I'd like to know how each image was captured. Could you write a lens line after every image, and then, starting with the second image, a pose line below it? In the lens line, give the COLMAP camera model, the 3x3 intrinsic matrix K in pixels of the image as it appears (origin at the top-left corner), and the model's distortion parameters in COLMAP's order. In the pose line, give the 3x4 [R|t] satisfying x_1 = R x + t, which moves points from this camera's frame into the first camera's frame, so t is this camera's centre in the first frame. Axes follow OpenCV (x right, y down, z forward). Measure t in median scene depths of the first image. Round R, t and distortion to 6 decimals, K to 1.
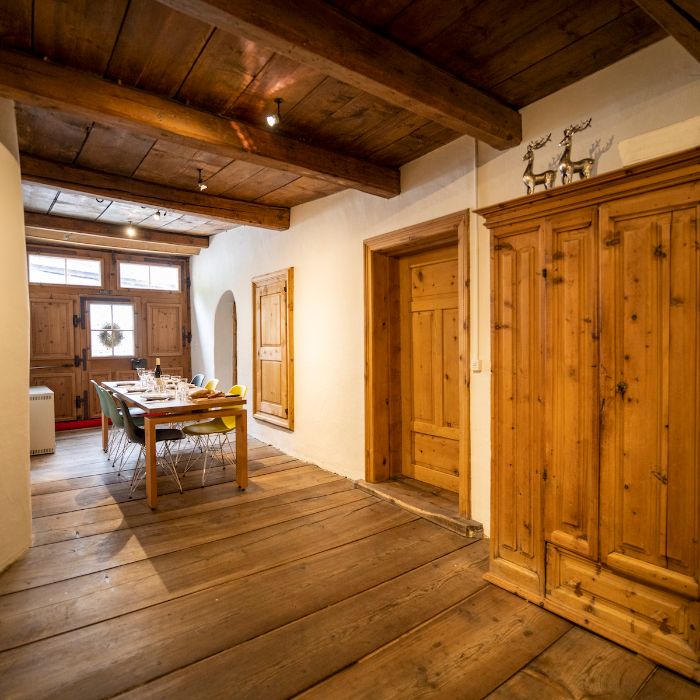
lens RADIAL K [[445.3, 0, 348.4], [0, 445.3, 349.3], [0, 0, 1]] dist [-0.009419, 0.001247]
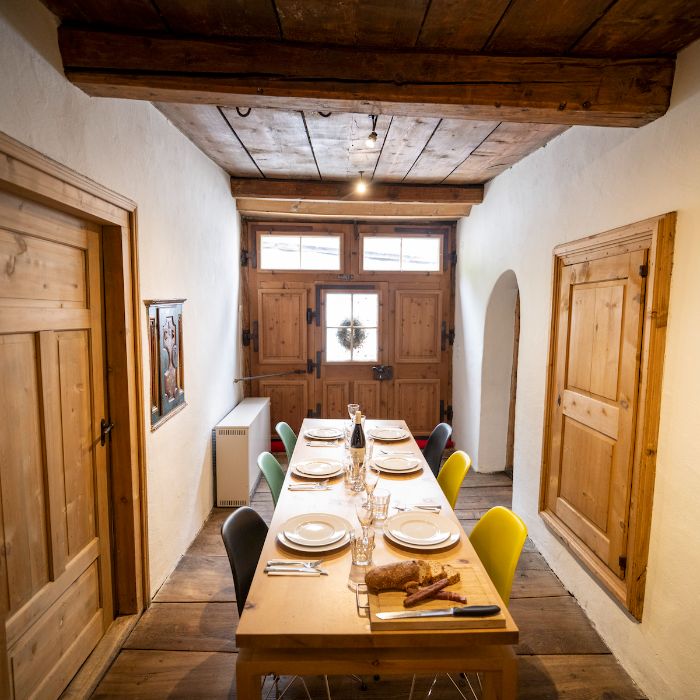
lens RADIAL K [[445.3, 0, 349.8], [0, 445.3, 350.9], [0, 0, 1]] dist [-0.009419, 0.001247]
pose [[0.810260, 0.070350, -0.581833, -0.091535], [-0.030193, 0.996462, 0.078436, -0.066542], [0.585293, -0.045986, 0.809517, 0.399921]]
